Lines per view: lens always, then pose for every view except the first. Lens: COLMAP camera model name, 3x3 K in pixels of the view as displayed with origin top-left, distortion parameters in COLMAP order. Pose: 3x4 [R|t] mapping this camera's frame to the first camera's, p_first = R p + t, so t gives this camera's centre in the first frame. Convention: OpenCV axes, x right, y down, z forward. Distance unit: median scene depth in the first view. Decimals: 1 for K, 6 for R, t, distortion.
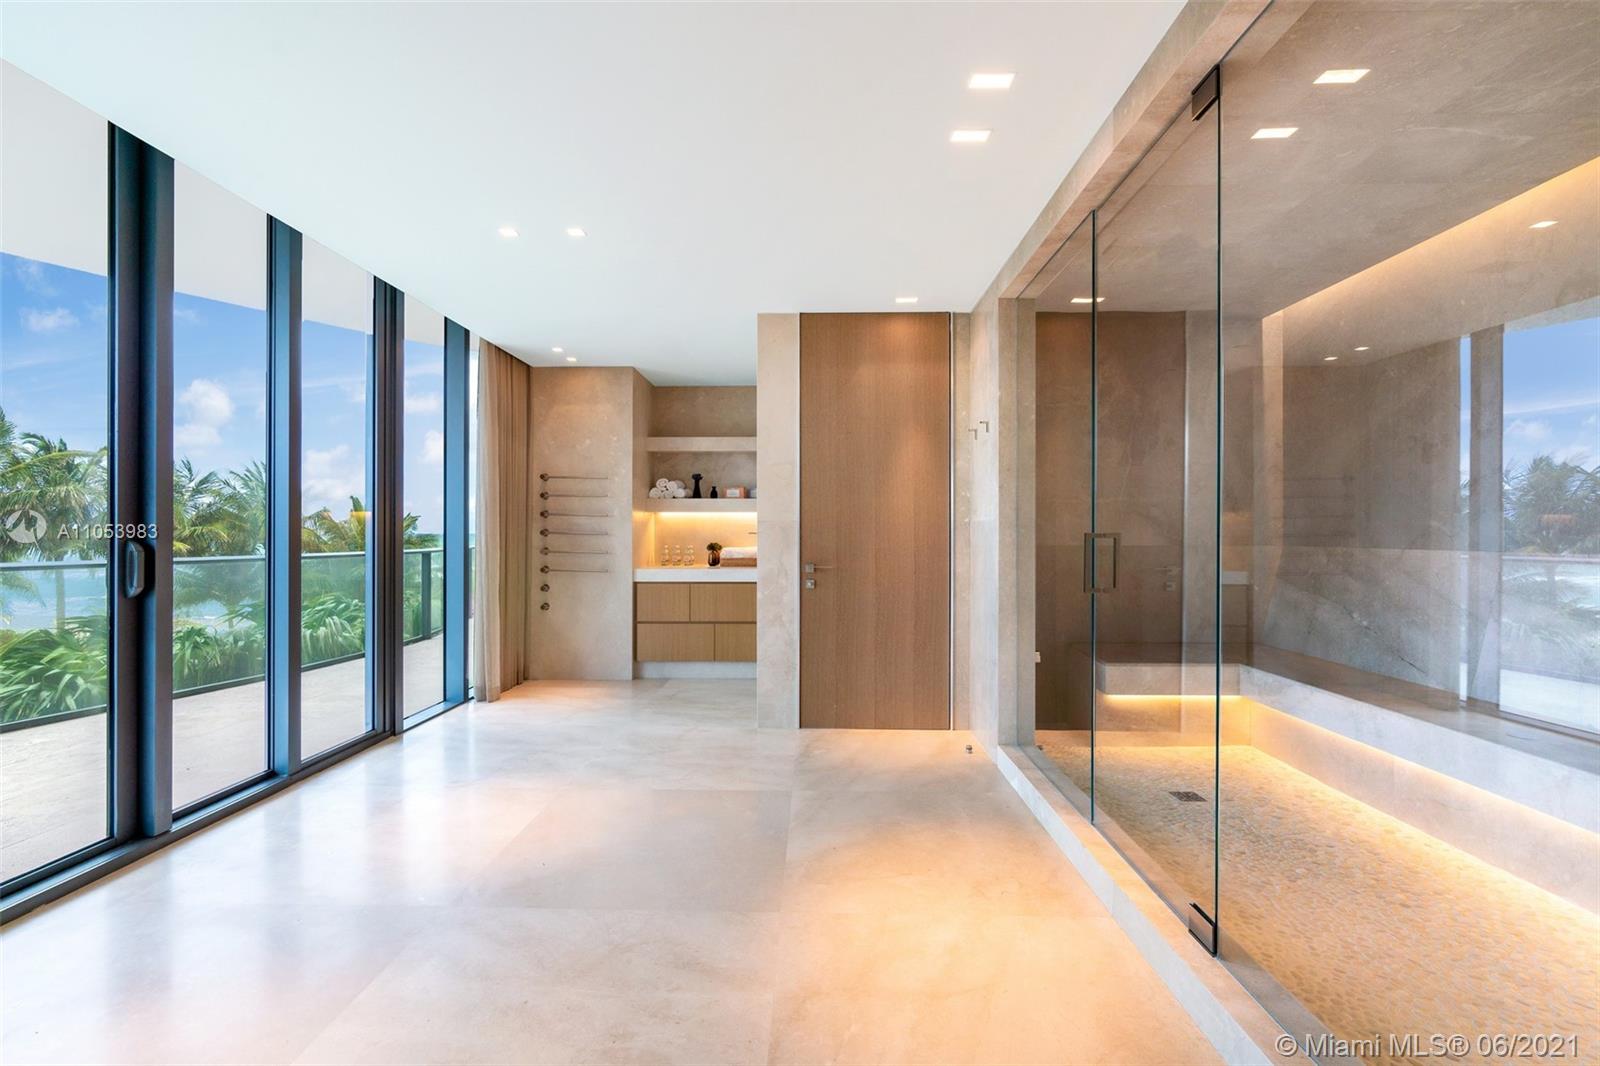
lens RADIAL K [[723.2, 0, 800.0], [0, 723.2, 533.0], [0, 0, 1]] dist [-0.009027, 0.000178]
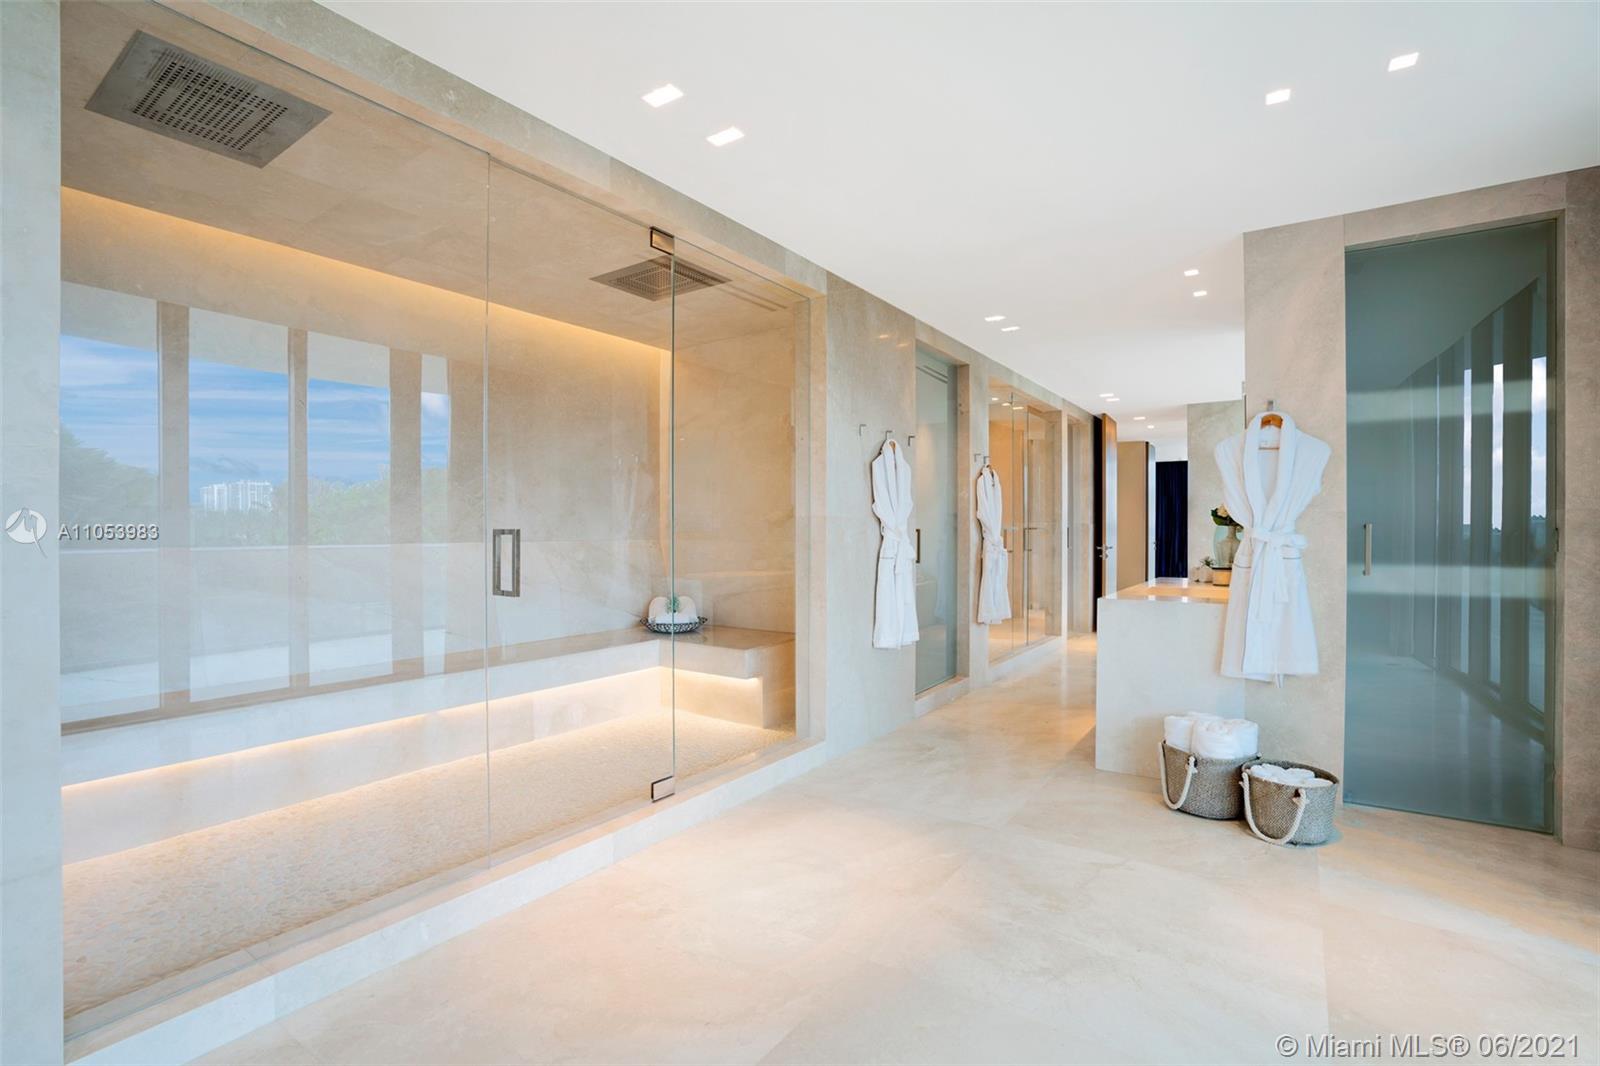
lens RADIAL K [[723.2, 0, 800.0], [0, 723.2, 533.0], [0, 0, 1]] dist [-0.009027, 0.000178]
pose [[-0.828117, -0.008505, 0.560491, -0.469527], [-0.004243, 0.999951, 0.008904, -0.005866], [-0.560539, 0.004995, -0.828113, 1.849425]]
